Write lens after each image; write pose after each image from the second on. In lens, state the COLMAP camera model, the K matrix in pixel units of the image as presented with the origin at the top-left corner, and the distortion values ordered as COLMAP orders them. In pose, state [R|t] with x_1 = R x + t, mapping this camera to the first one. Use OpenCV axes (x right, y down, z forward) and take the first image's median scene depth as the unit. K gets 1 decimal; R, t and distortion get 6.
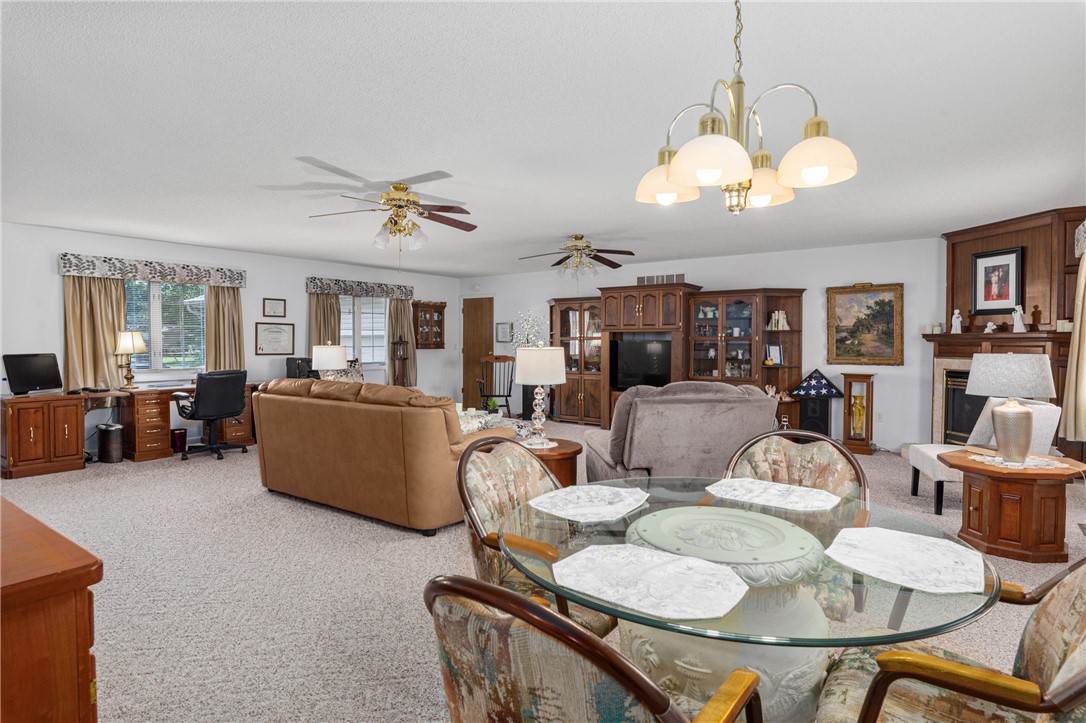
lens RADIAL K [[577.9, 0, 543.0], [0, 577.9, 361.5], [0, 0, 1]] dist [-0.002587, -0.000249]
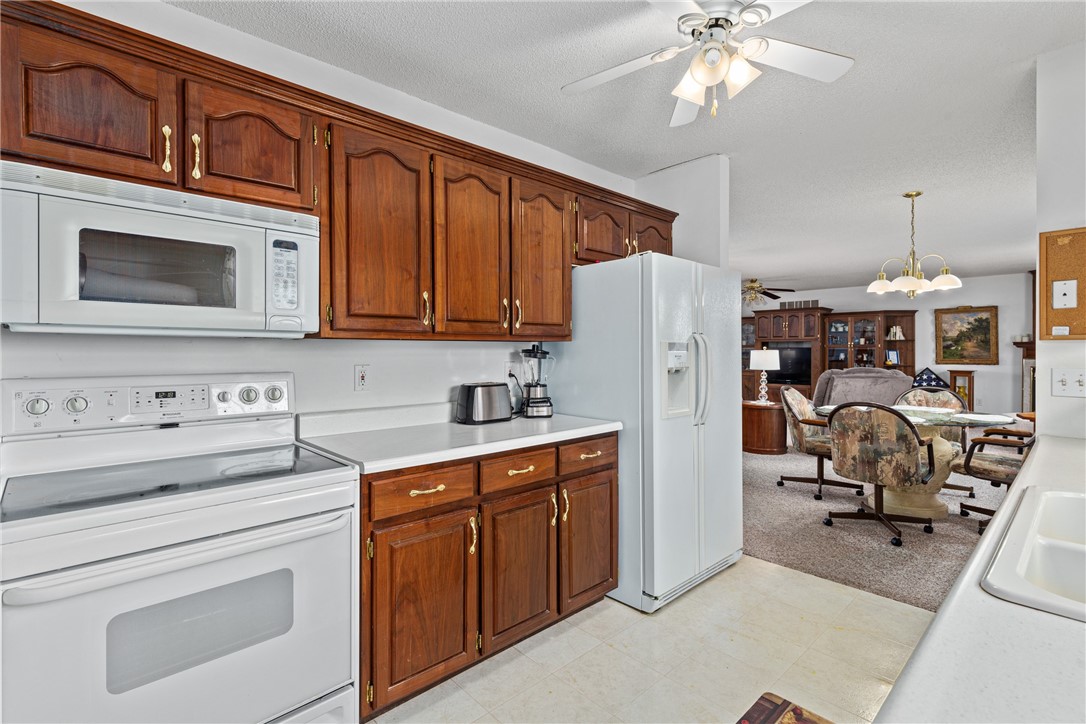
lens RADIAL K [[506.3, 0, 540.0], [0, 506.3, 356.4], [0, 0, 1]] dist [0.002209, 0.000540]
pose [[0.981718, 0.000907, -0.190336, -0.219456], [-0.005303, 0.999731, -0.022590, 0.019502], [0.190265, 0.023186, 0.981459, -0.395496]]
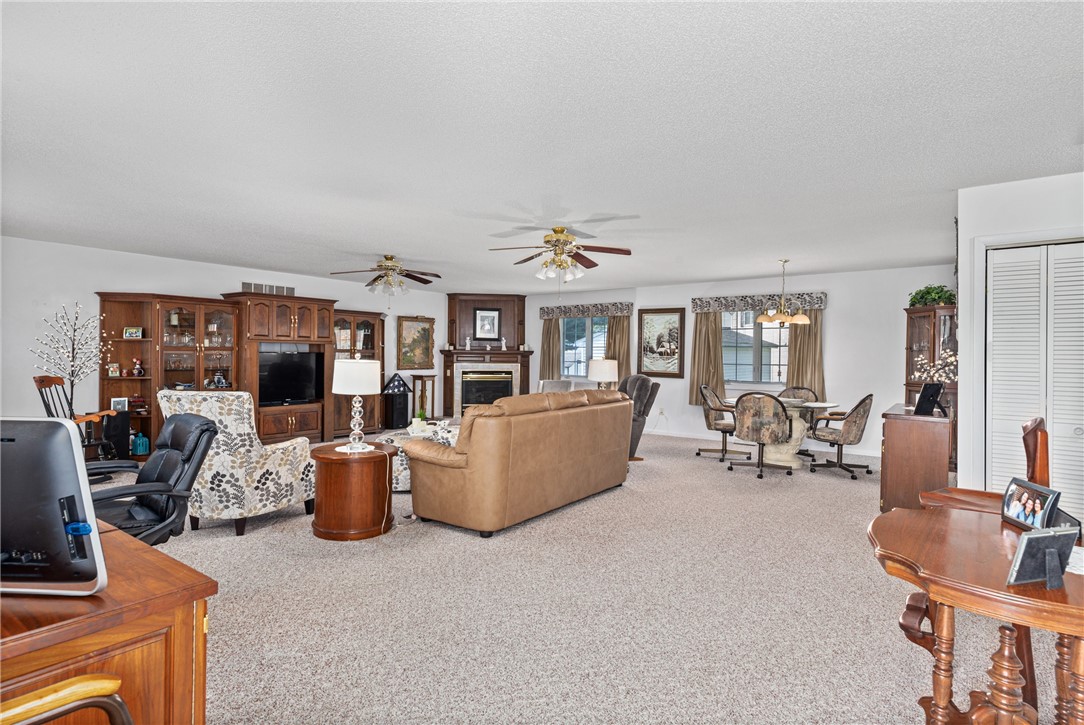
lens RADIAL K [[565.1, 0, 542.0], [0, 565.1, 362.5], [0, 0, 1]] dist [0.001964, 0.000111]
pose [[0.009795, -0.013416, 0.999862, -0.908311], [0.025649, 0.999584, 0.013161, -0.023337], [-0.999623, 0.025517, 0.010135, 0.647098]]
